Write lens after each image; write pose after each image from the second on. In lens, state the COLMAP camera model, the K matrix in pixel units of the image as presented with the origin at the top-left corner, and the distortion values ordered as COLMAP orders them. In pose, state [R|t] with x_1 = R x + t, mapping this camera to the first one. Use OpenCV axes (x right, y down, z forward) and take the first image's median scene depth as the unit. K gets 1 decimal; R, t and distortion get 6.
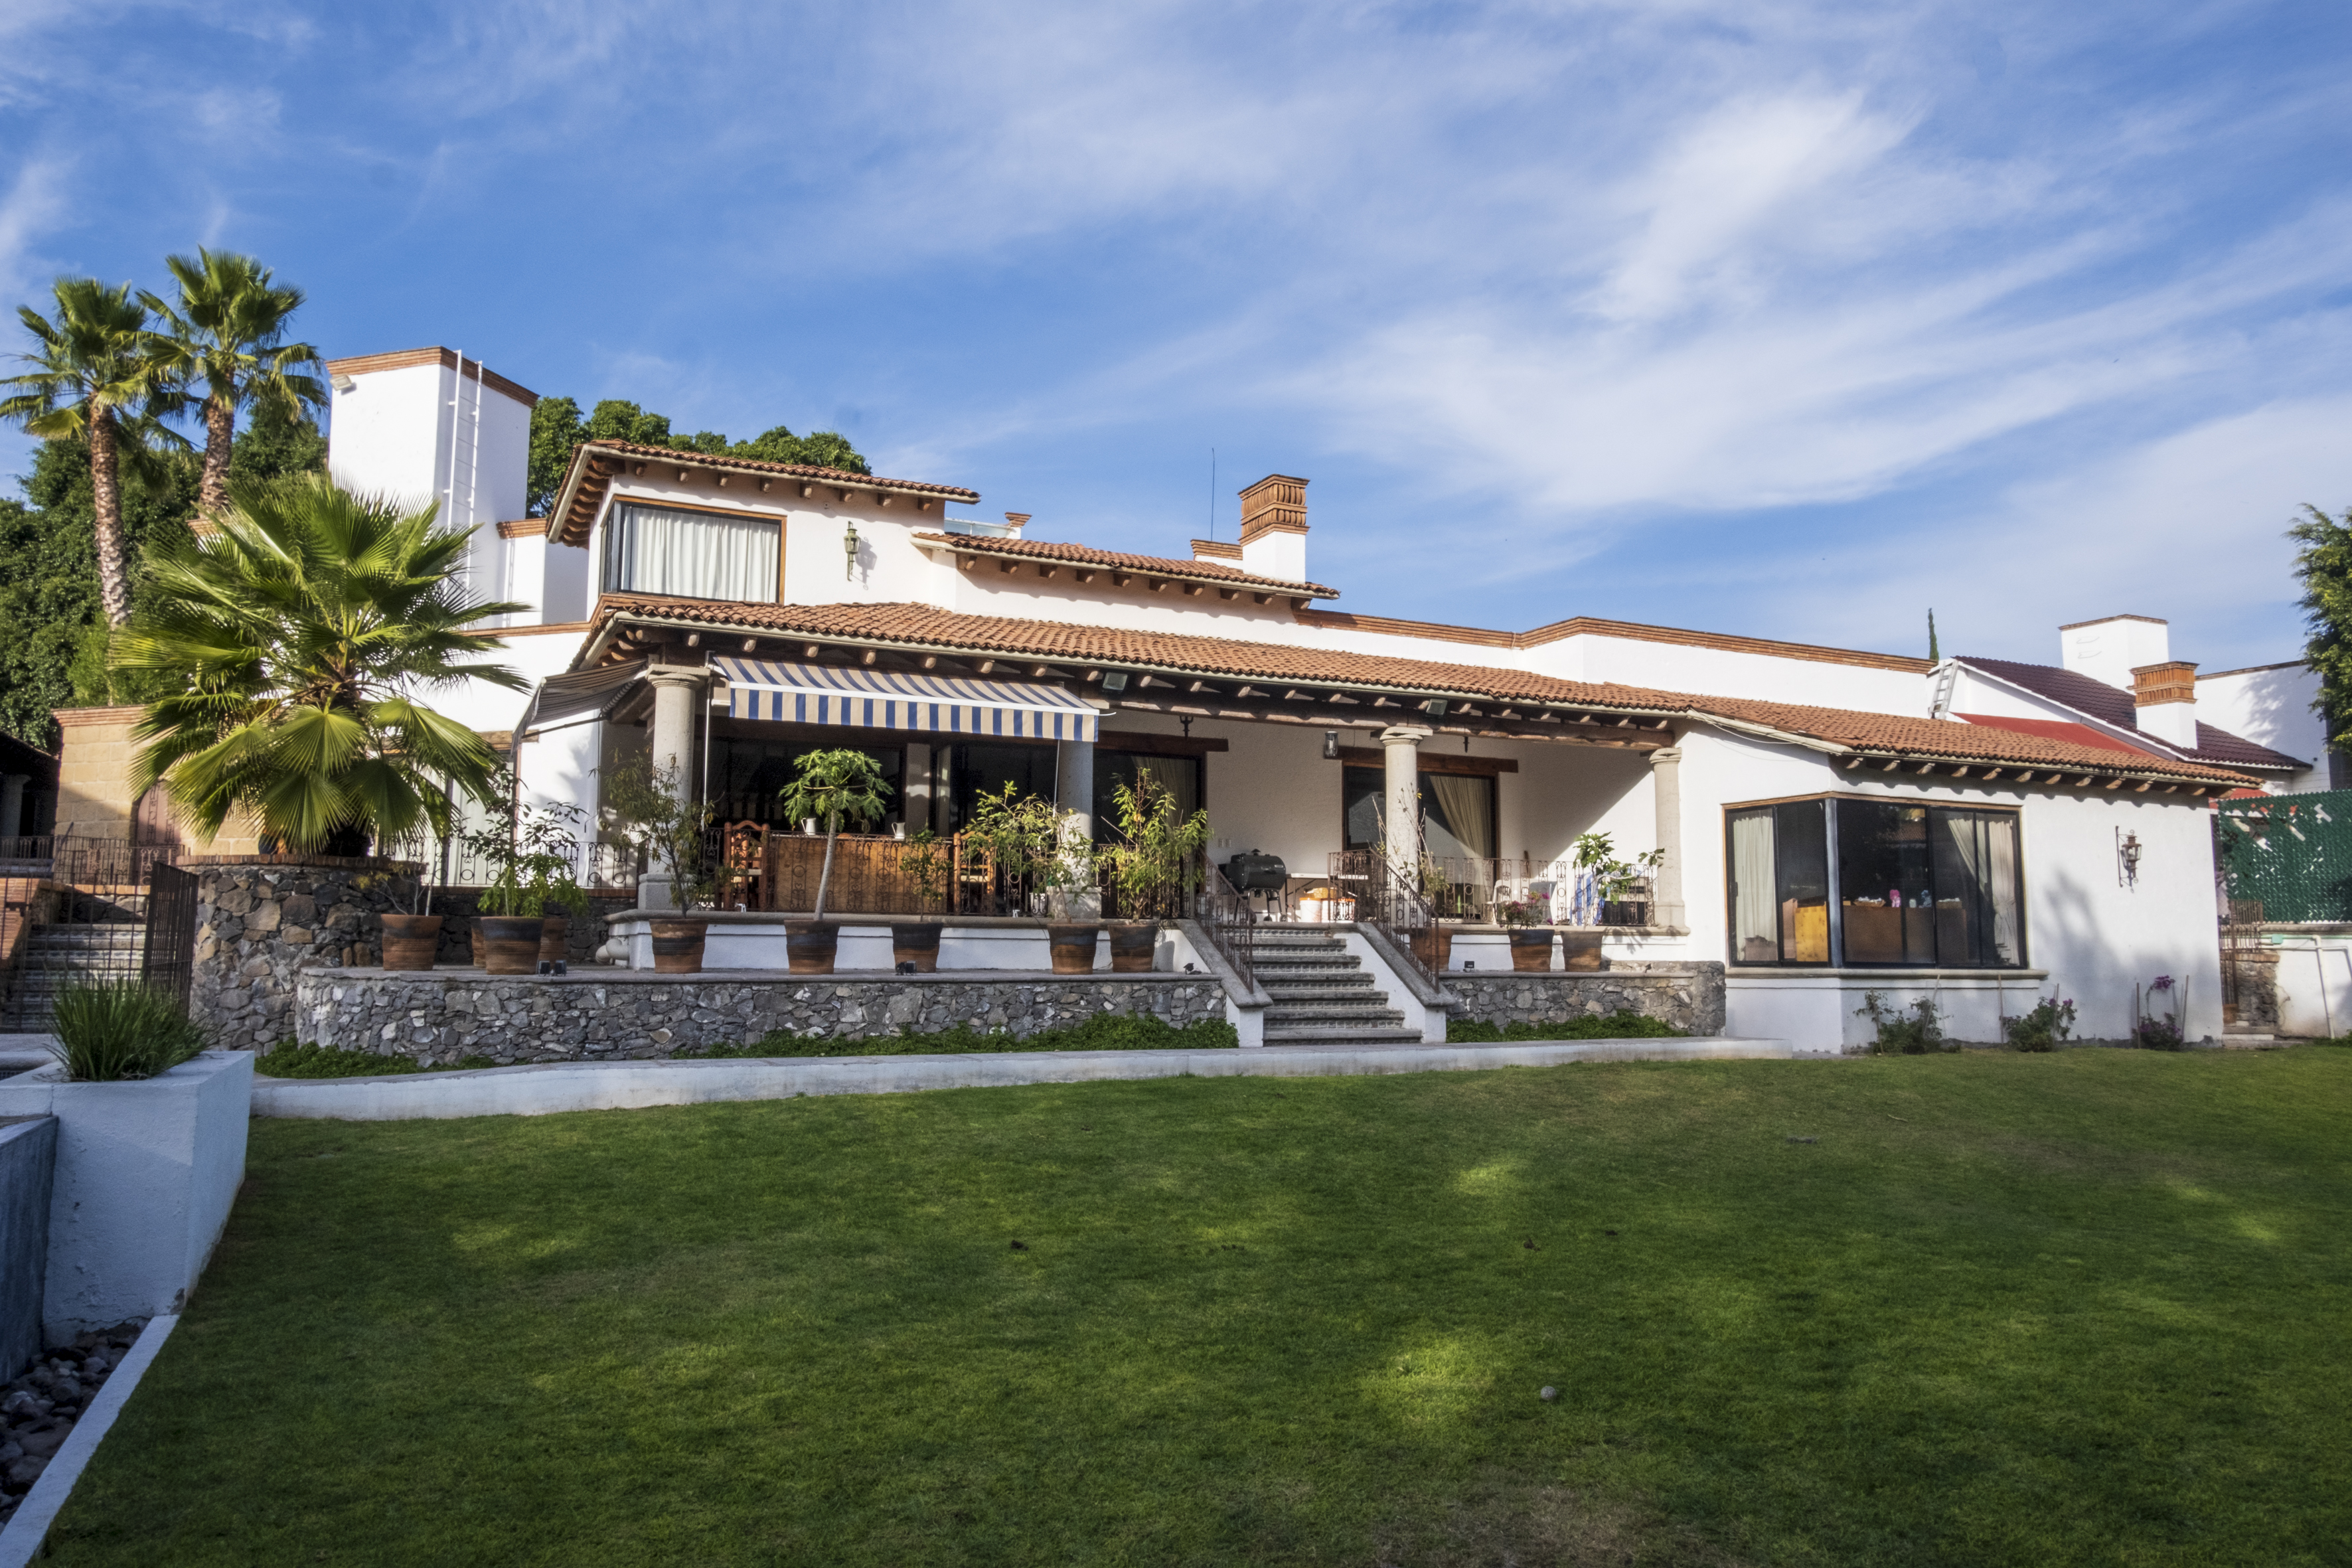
lens RADIAL K [[1579.7, 0, 1177.3], [0, 1579.7, 783.9], [0, 0, 1]] dist [-0.004985, 0.010182]
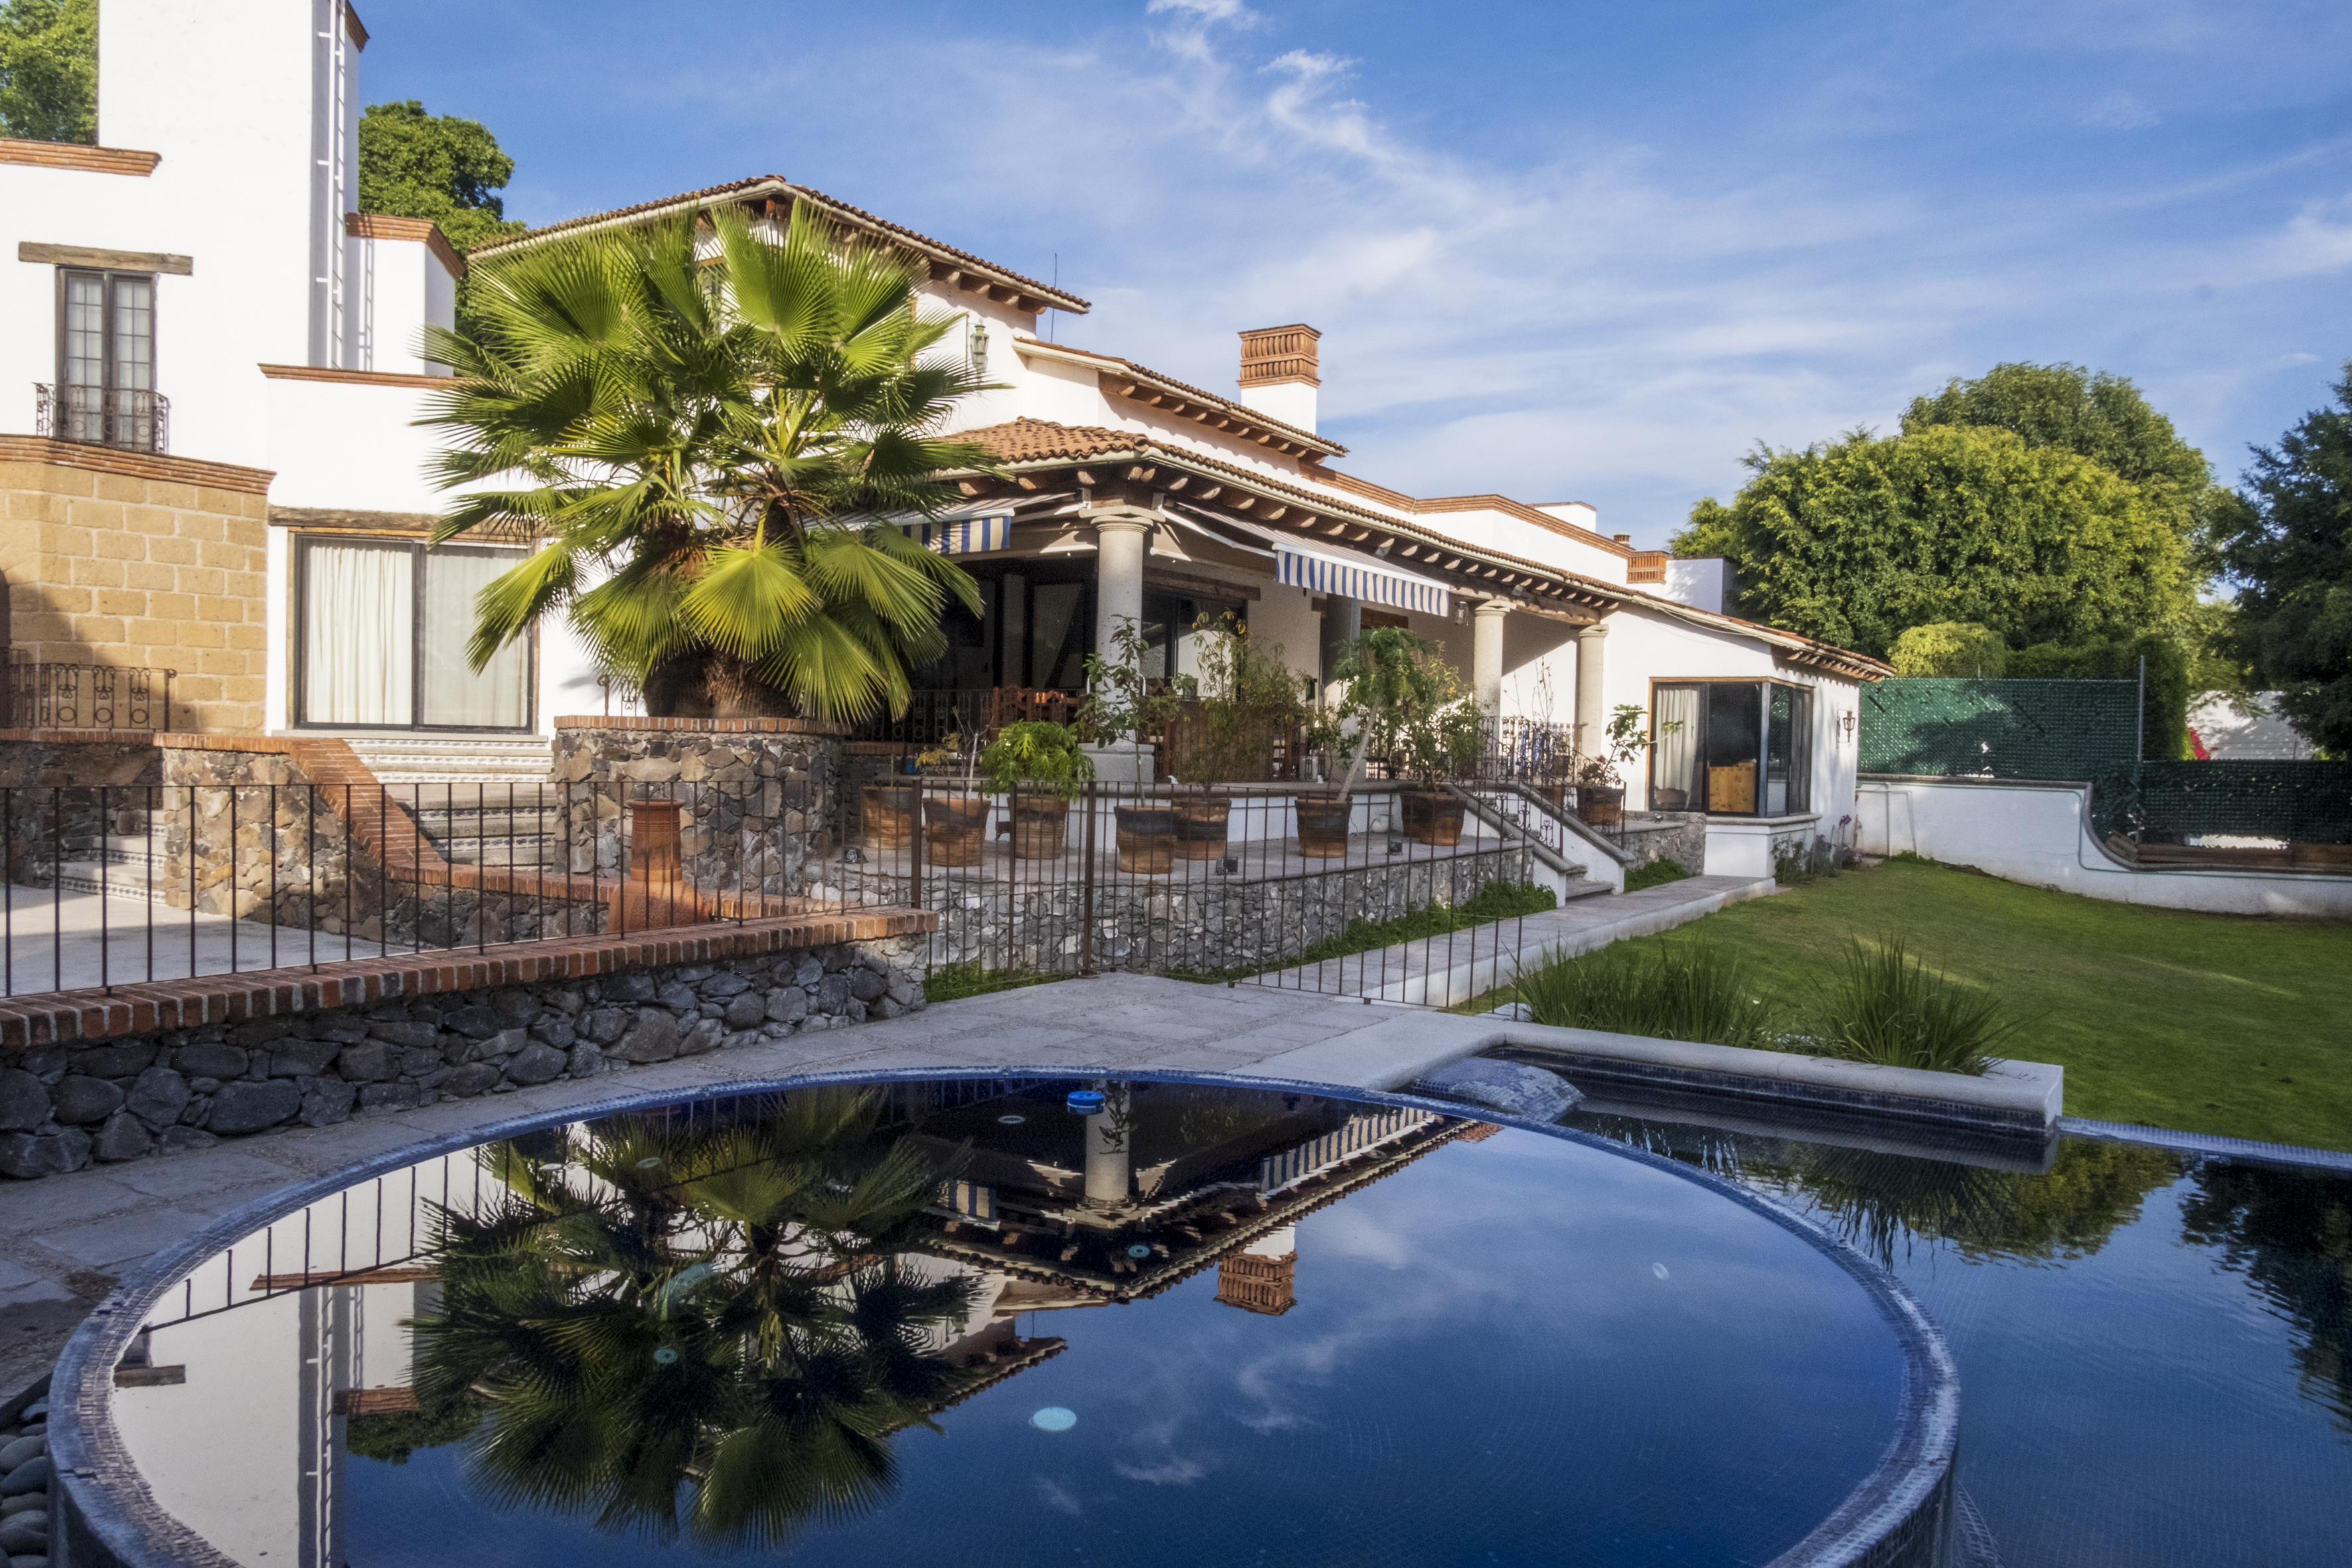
lens RADIAL K [[1579.7, 0, 1177.0], [0, 1579.7, 774.8], [0, 0, 1]] dist [-0.004985, 0.010182]
pose [[0.851781, 0.004037, 0.523883, -0.586423], [-0.074019, 0.990867, 0.112711, -0.021892], [-0.518643, -0.134782, 0.844300, 0.174923]]
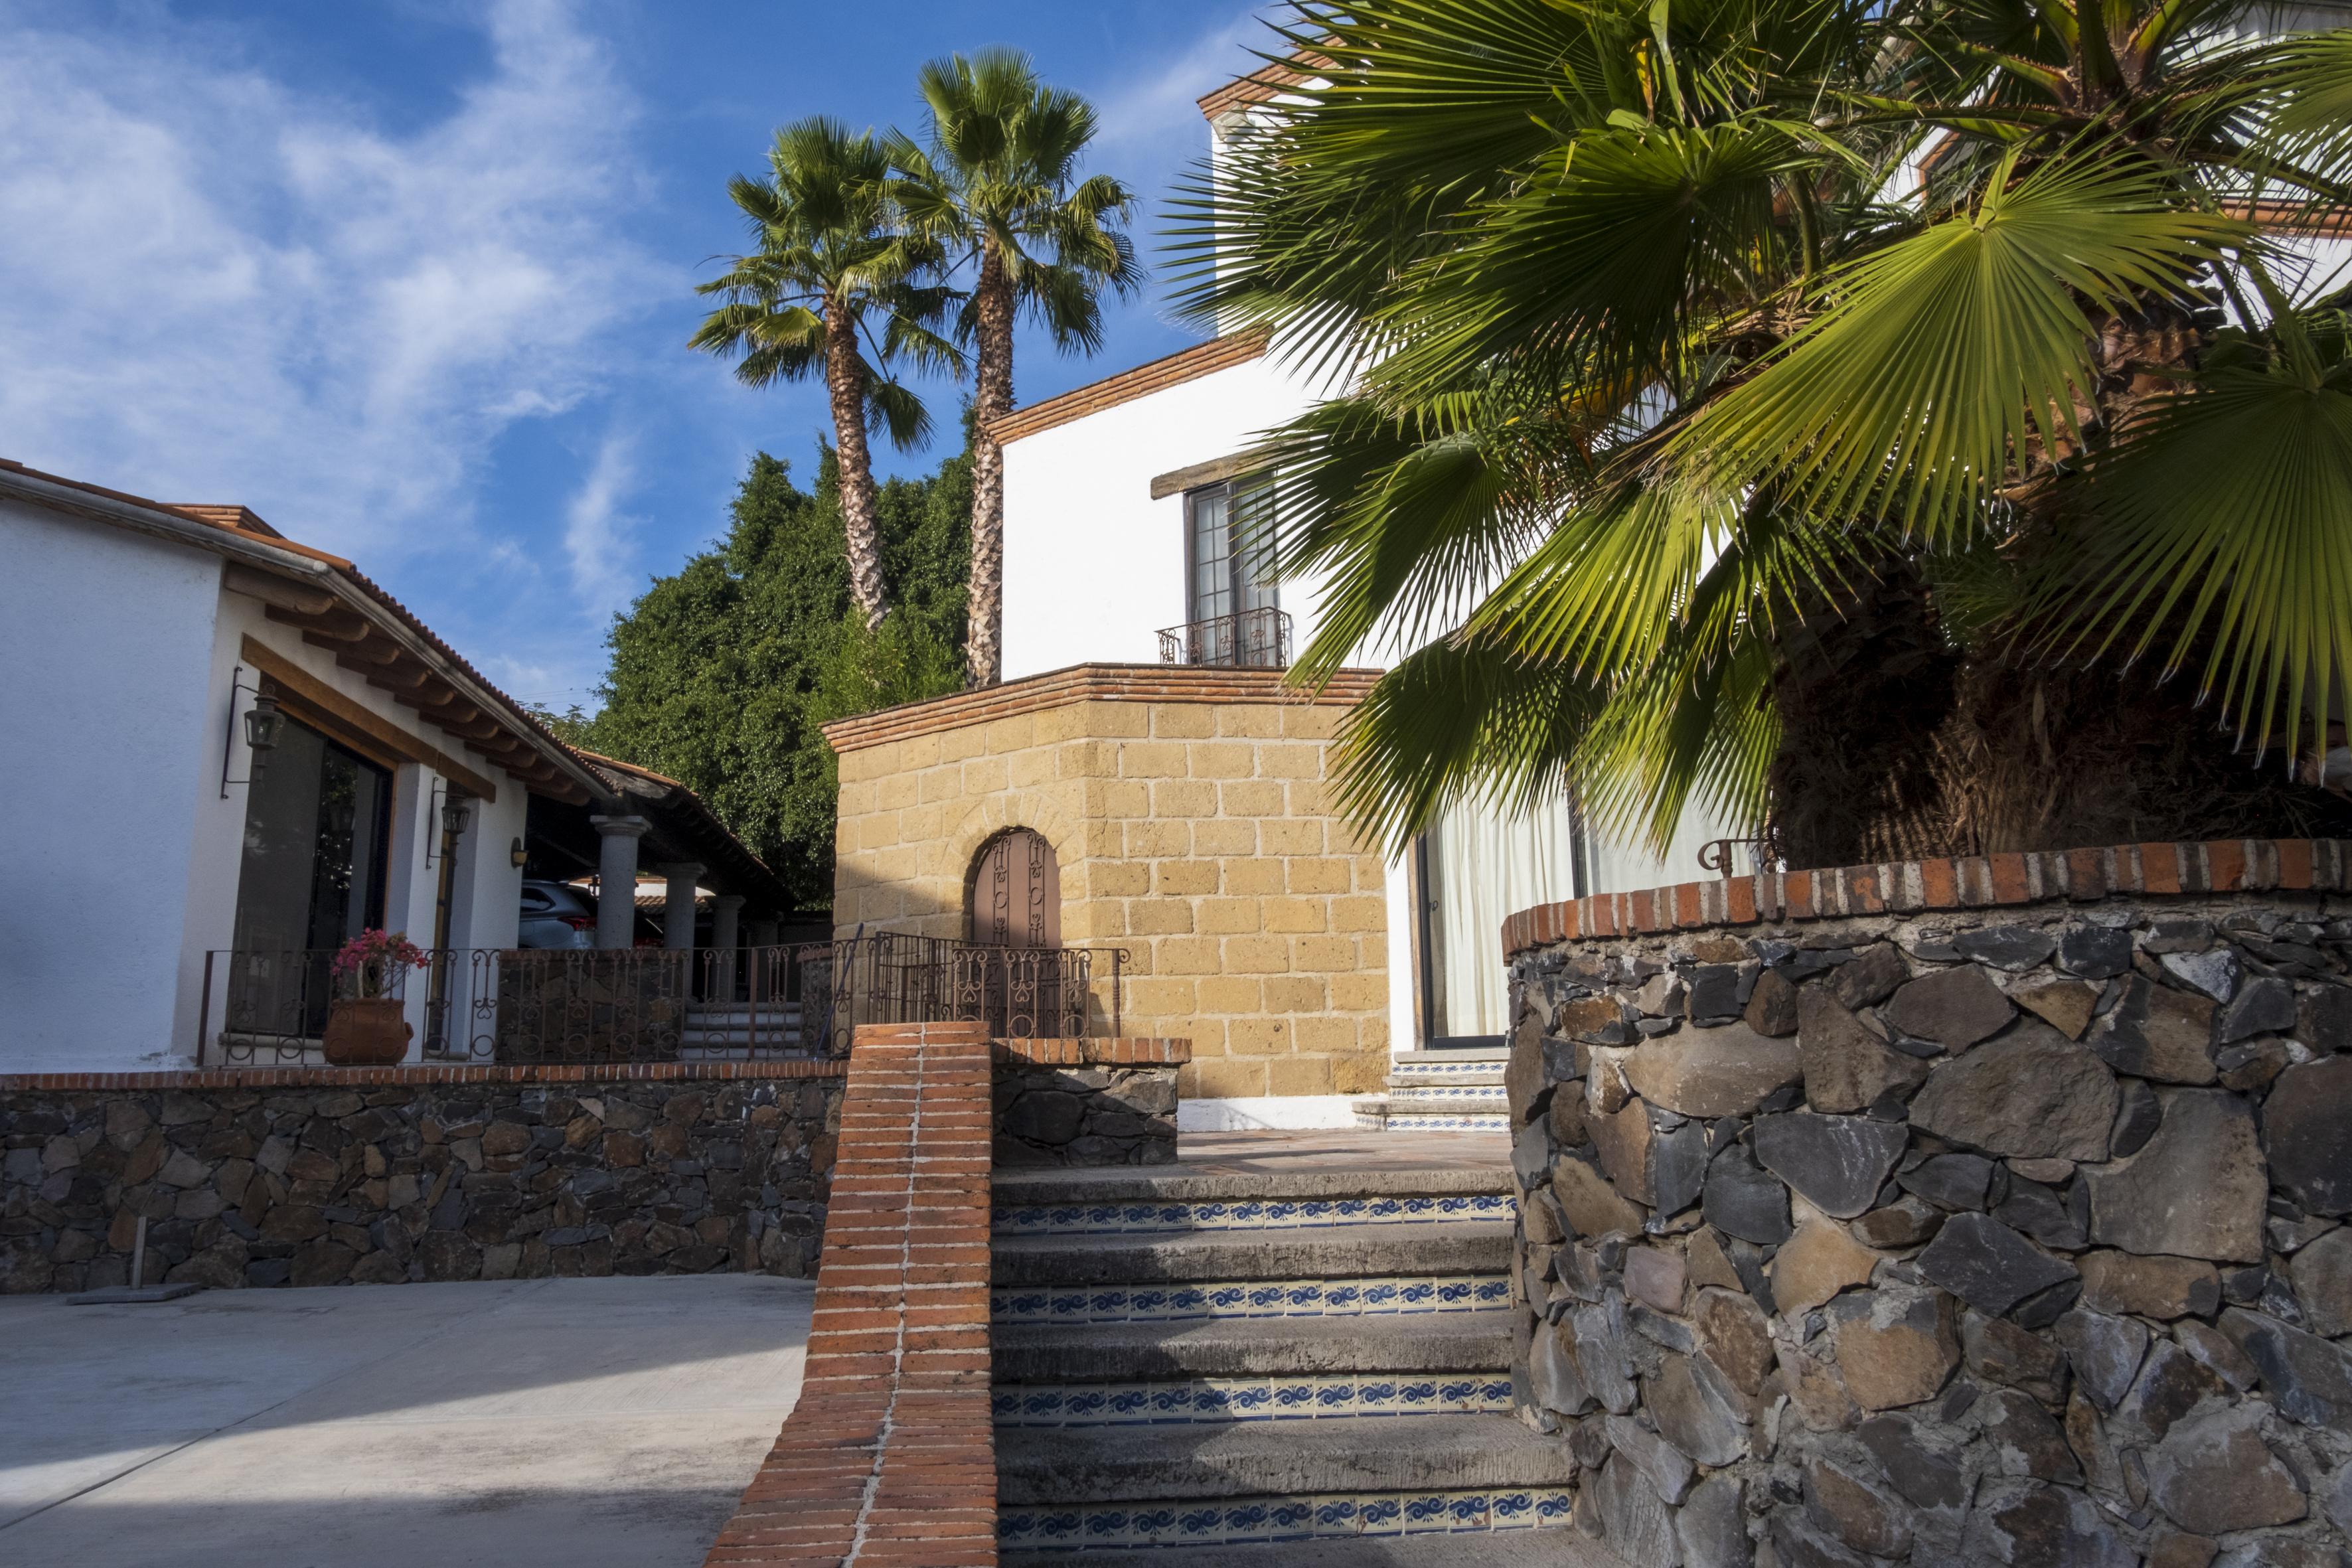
lens RADIAL K [[1579.7, 0, 1182.5], [0, 1579.7, 786.7], [0, 0, 1]] dist [-0.004985, 0.010182]
pose [[0.943434, -0.080885, -0.321544, -0.451720], [0.054617, 0.994452, -0.089906, 0.034870], [0.327032, 0.067258, 0.942617, 0.565717]]
